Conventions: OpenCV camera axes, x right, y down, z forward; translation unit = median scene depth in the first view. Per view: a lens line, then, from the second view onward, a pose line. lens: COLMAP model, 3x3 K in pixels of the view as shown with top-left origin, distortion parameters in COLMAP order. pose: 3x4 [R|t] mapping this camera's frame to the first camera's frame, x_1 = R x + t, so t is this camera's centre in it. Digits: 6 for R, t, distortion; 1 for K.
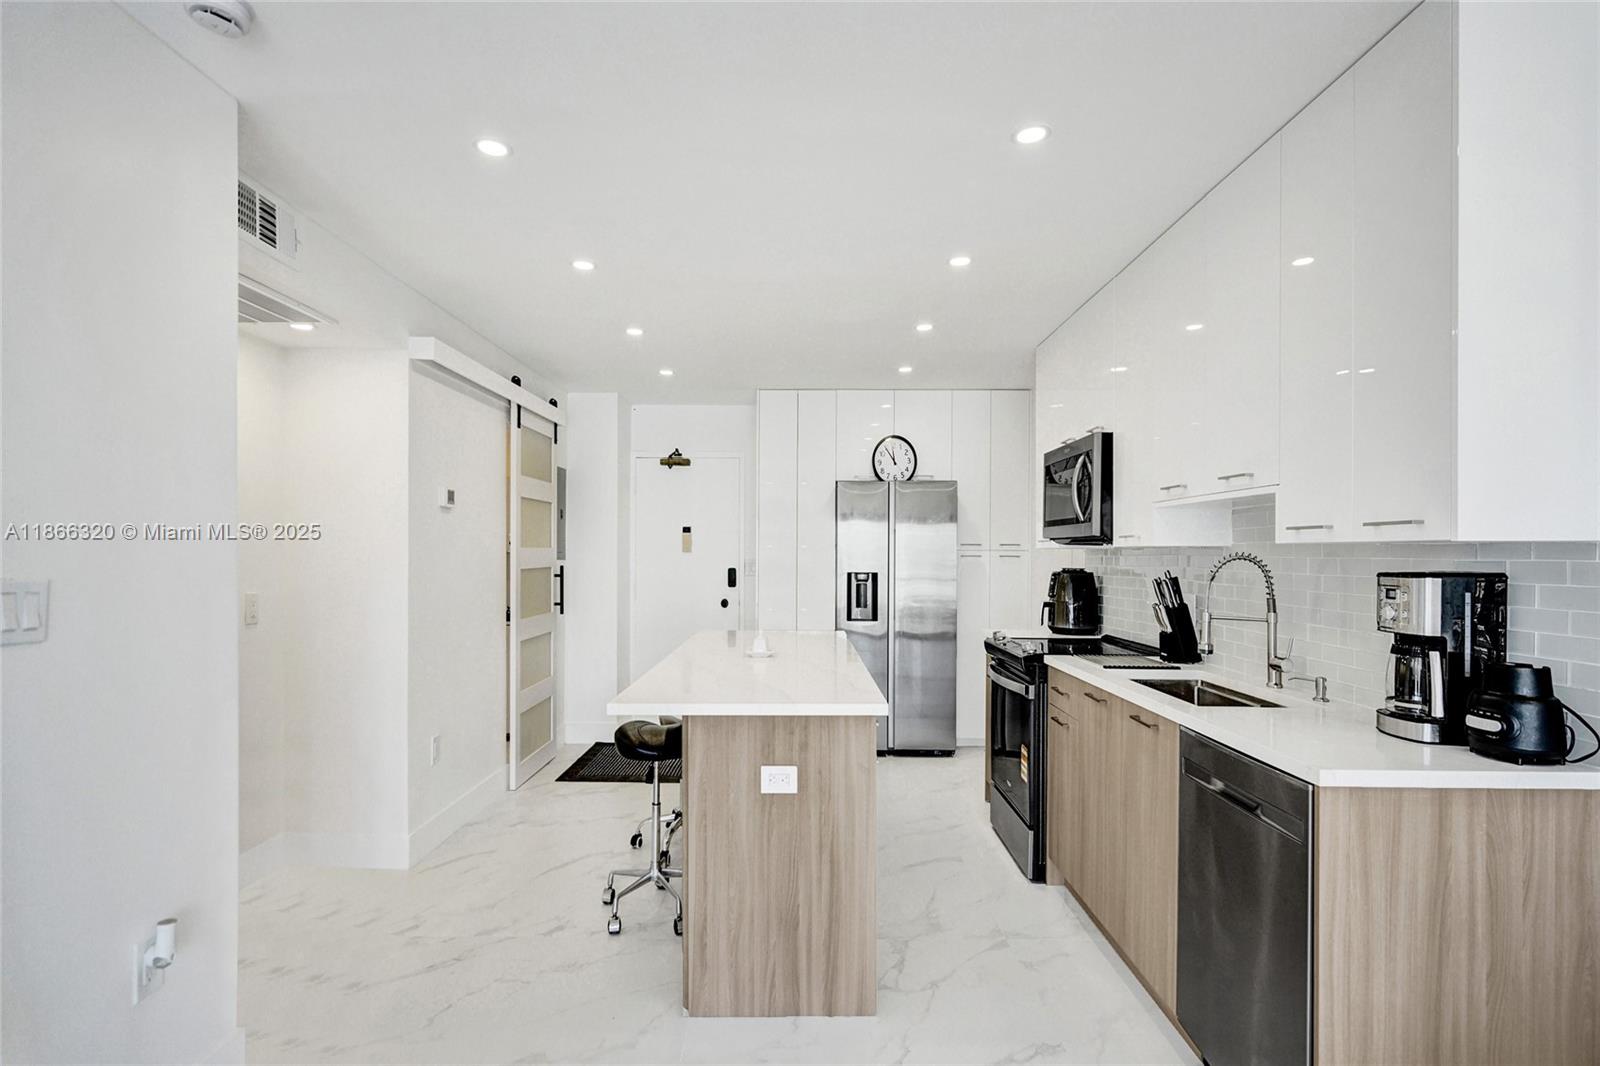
lens RADIAL K [[748.9, 0, 796.2], [0, 748.9, 554.3], [0, 0, 1]] dist [-0.002024, 0.000363]
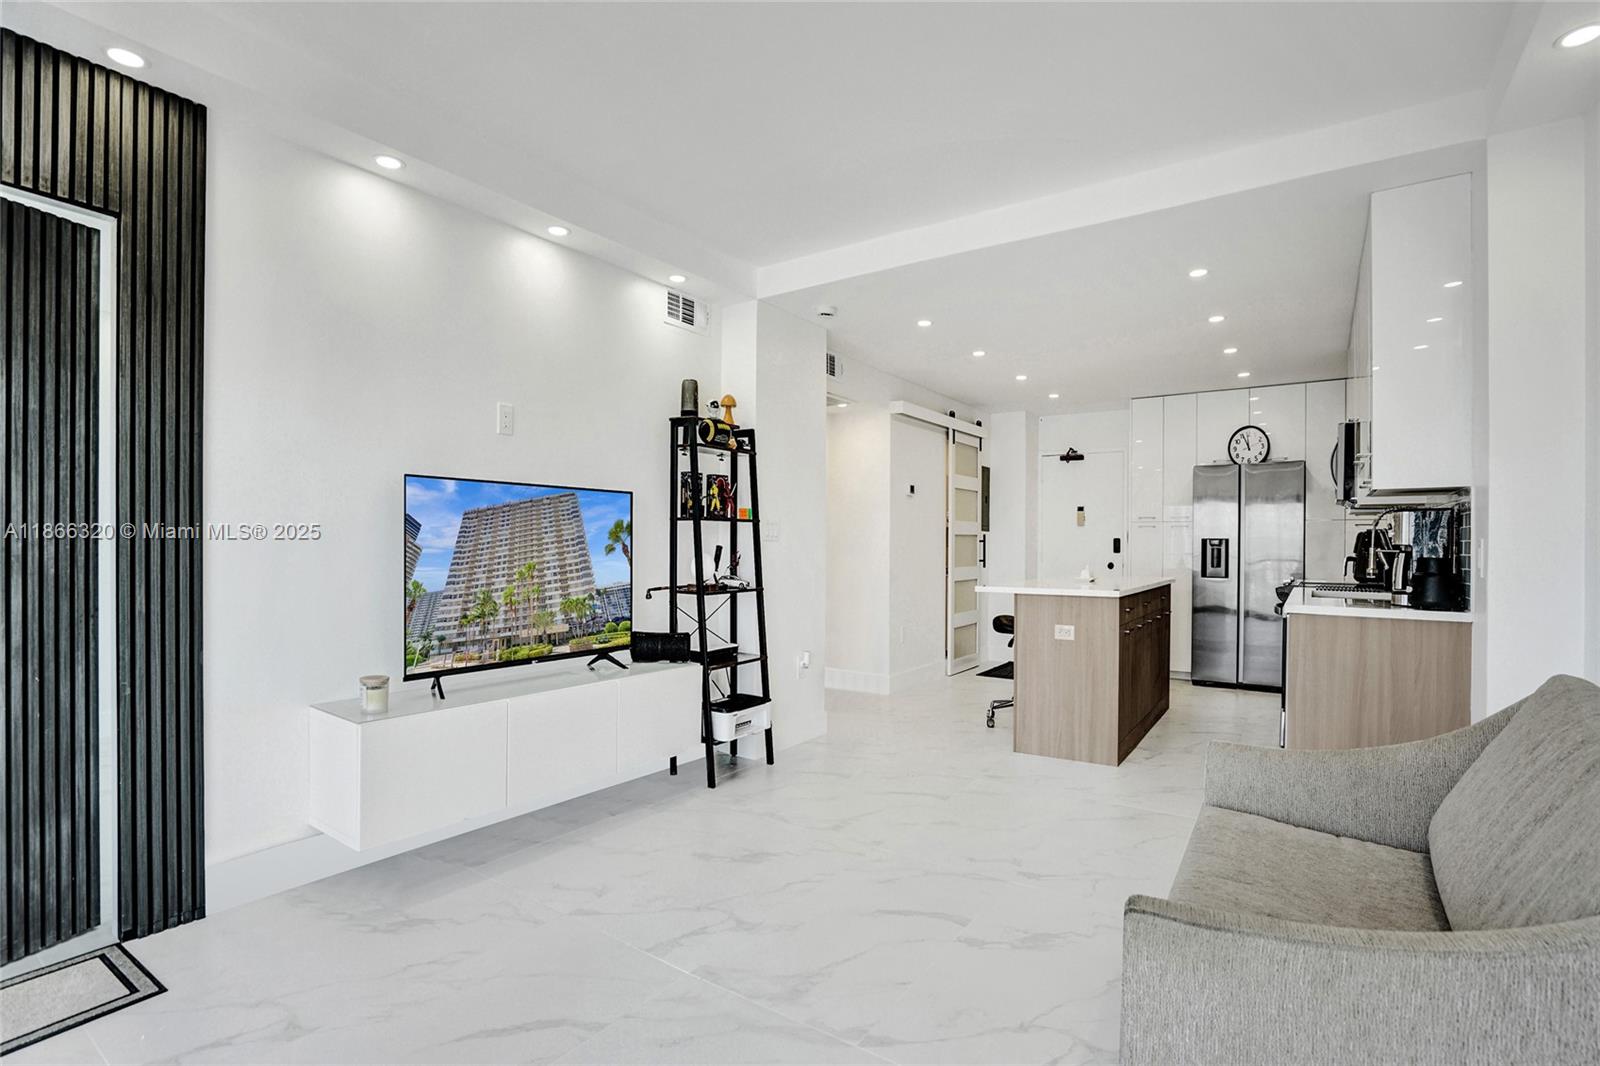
lens RADIAL K [[757.1, 0, 833.8], [0, 757.1, 542.1], [0, 0, 1]] dist [-0.002395, -0.000046]
pose [[0.848273, -0.000367, -0.529559, 0.333808], [-0.002648, 0.999984, -0.004935, 0.058466], [0.529552, 0.005589, 0.848259, -0.619379]]
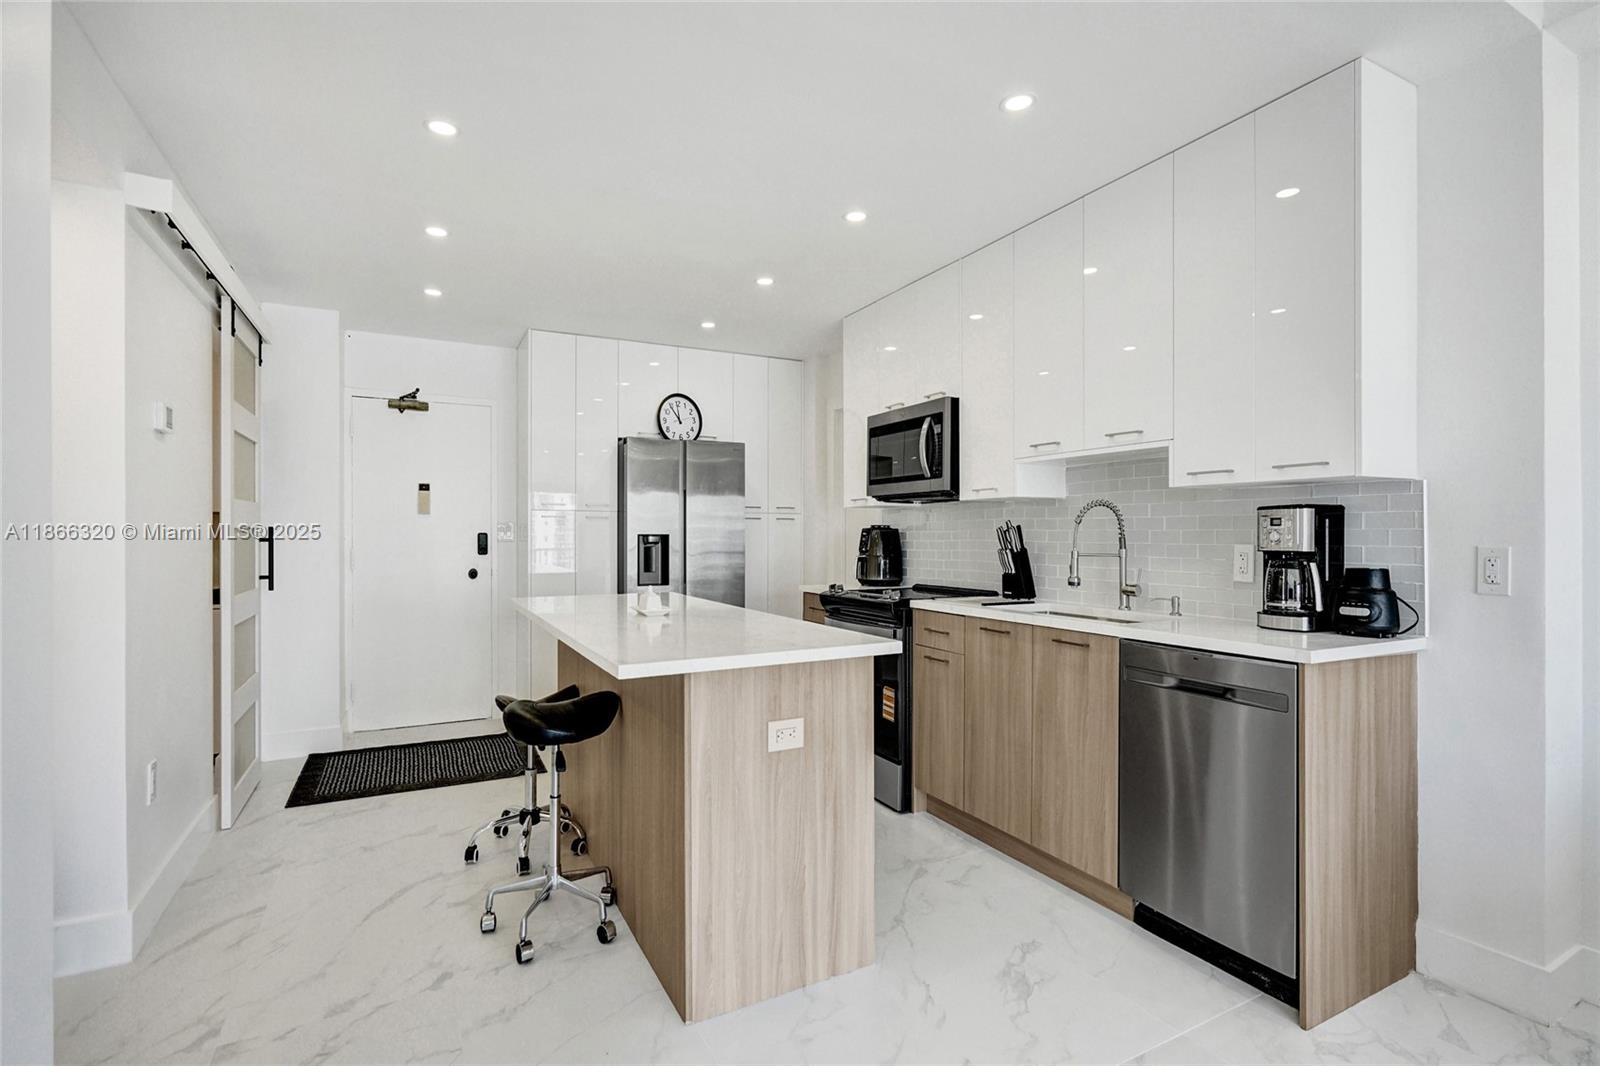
lens RADIAL K [[742.6, 0, 795.6], [0, 742.6, 534.1], [0, 0, 1]] dist [-0.004616, -0.000001]
pose [[0.883820, -0.003498, 0.467814, -0.296097], [0.003978, 0.999992, -0.000039, 0.037799], [-0.467810, 0.001895, 0.883827, 0.129849]]
